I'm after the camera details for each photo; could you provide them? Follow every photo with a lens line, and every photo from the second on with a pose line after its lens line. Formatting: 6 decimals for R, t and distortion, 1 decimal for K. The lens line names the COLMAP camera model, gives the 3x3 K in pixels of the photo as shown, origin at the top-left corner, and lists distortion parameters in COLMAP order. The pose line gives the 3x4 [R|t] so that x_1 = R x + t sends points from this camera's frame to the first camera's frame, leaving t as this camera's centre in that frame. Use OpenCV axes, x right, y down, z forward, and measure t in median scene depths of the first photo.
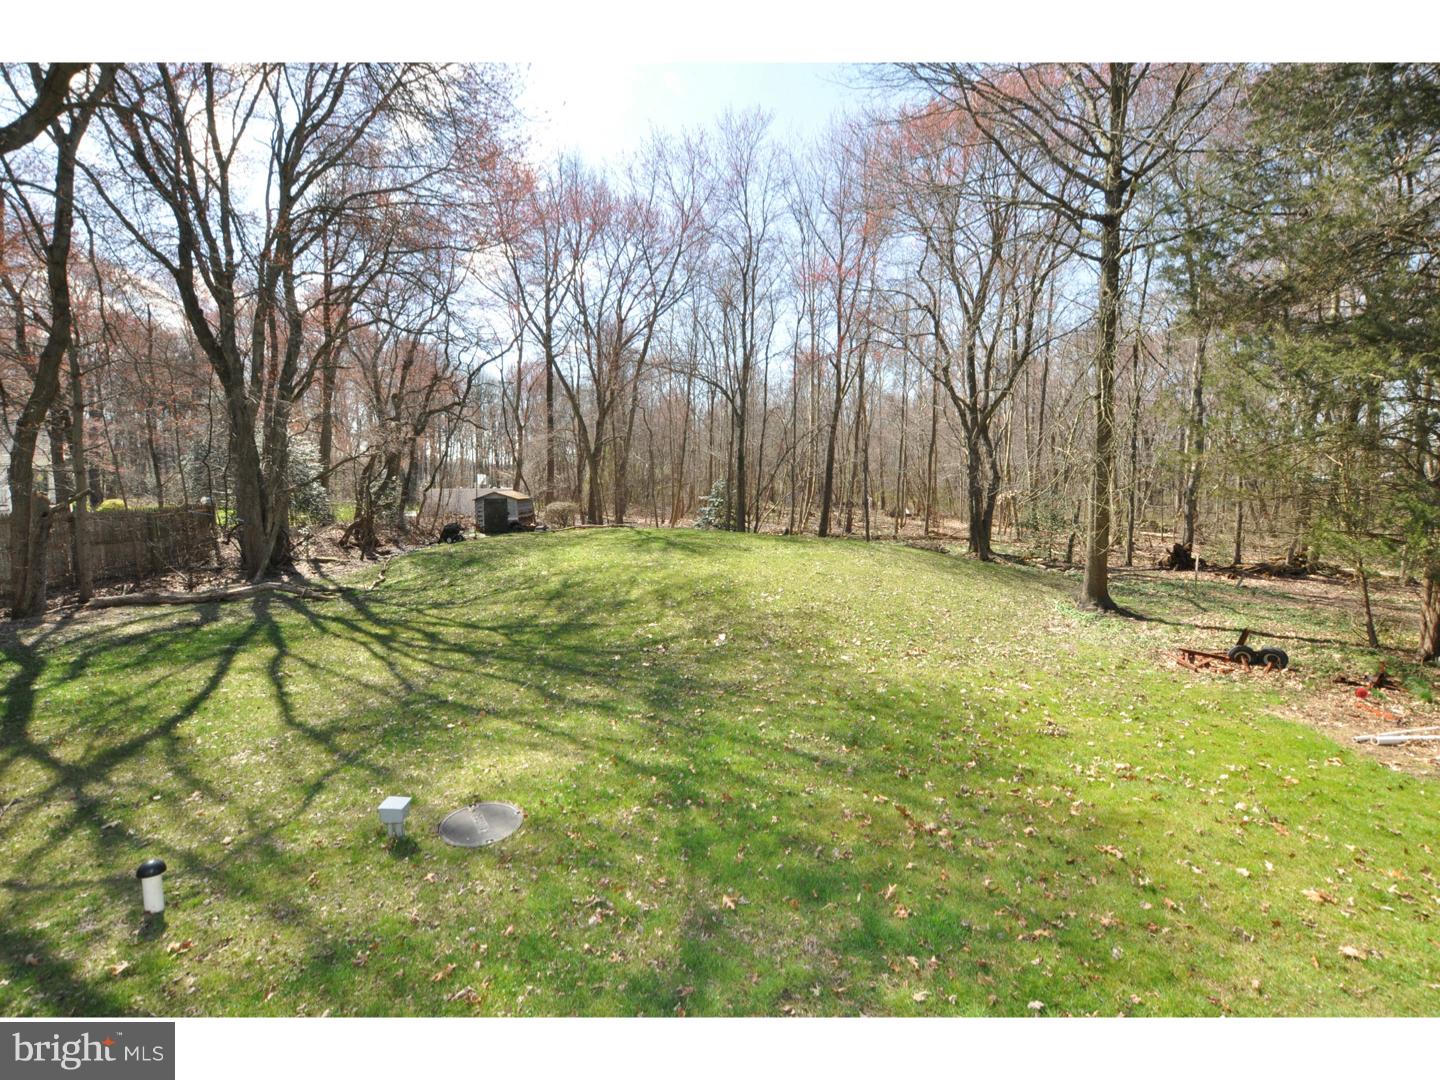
lens RADIAL K [[631.6, 0, 722.3], [0, 631.6, 538.3], [0, 0, 1]] dist [-0.026215, -0.000030]
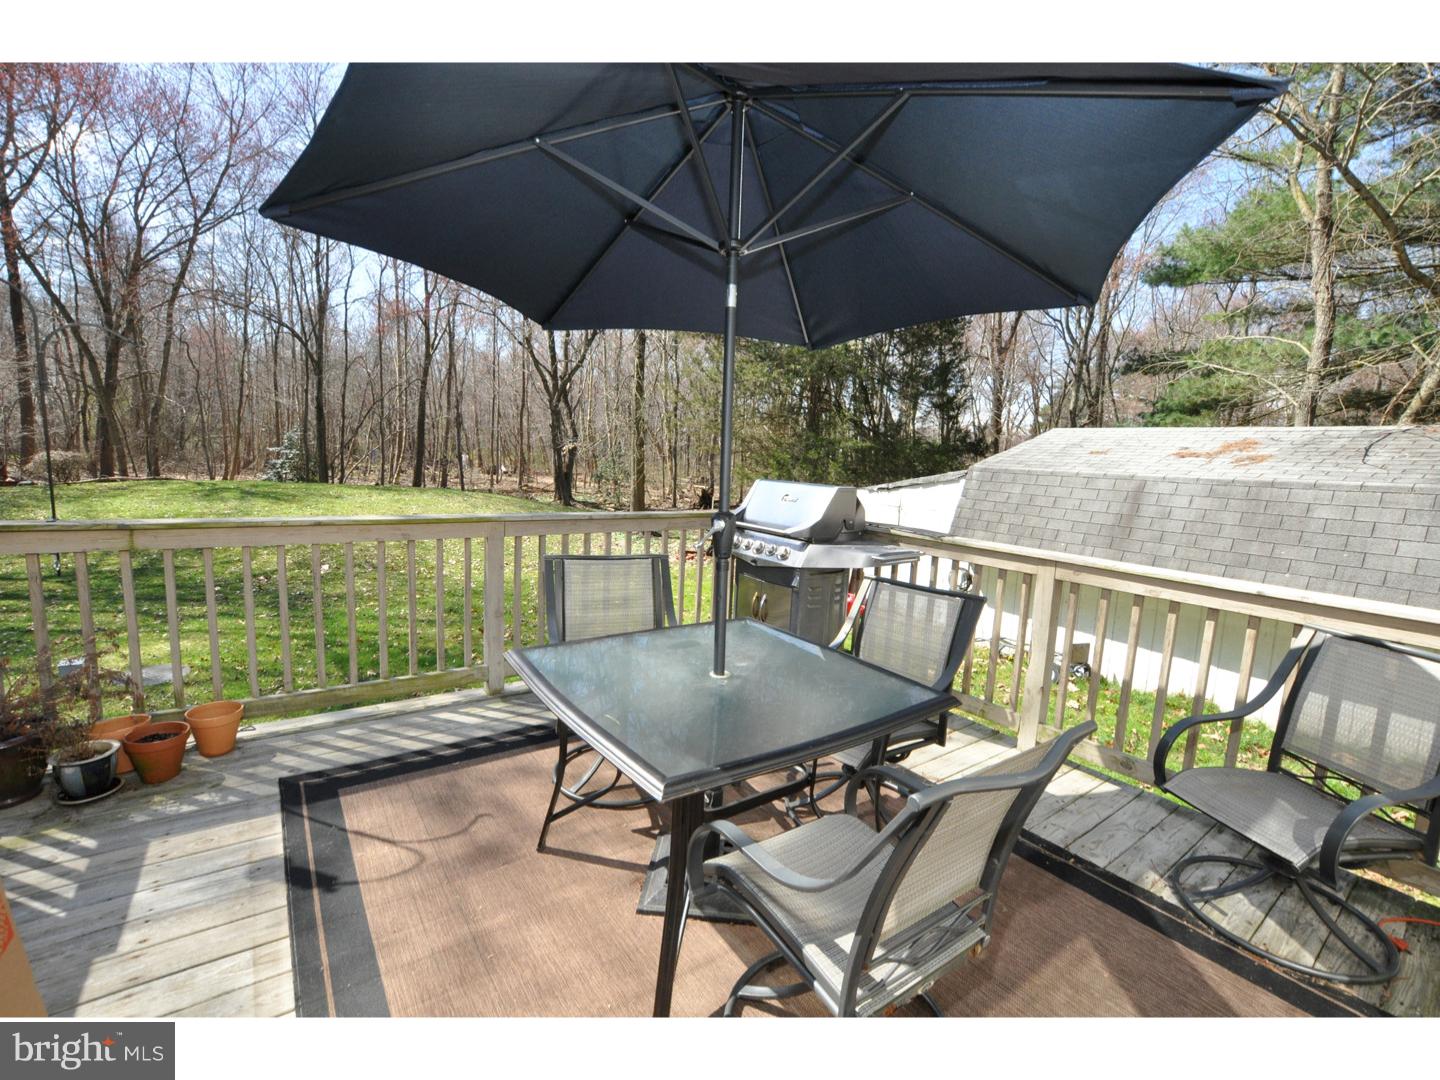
lens RADIAL K [[631.6, 0, 718.0], [0, 631.6, 529.9], [0, 0, 1]] dist [-0.026215, -0.000030]
pose [[0.821605, -0.048144, 0.568020, -0.018692], [0.020584, 0.998283, 0.054840, 0.015324], [-0.569685, -0.033365, 0.821186, -0.101849]]
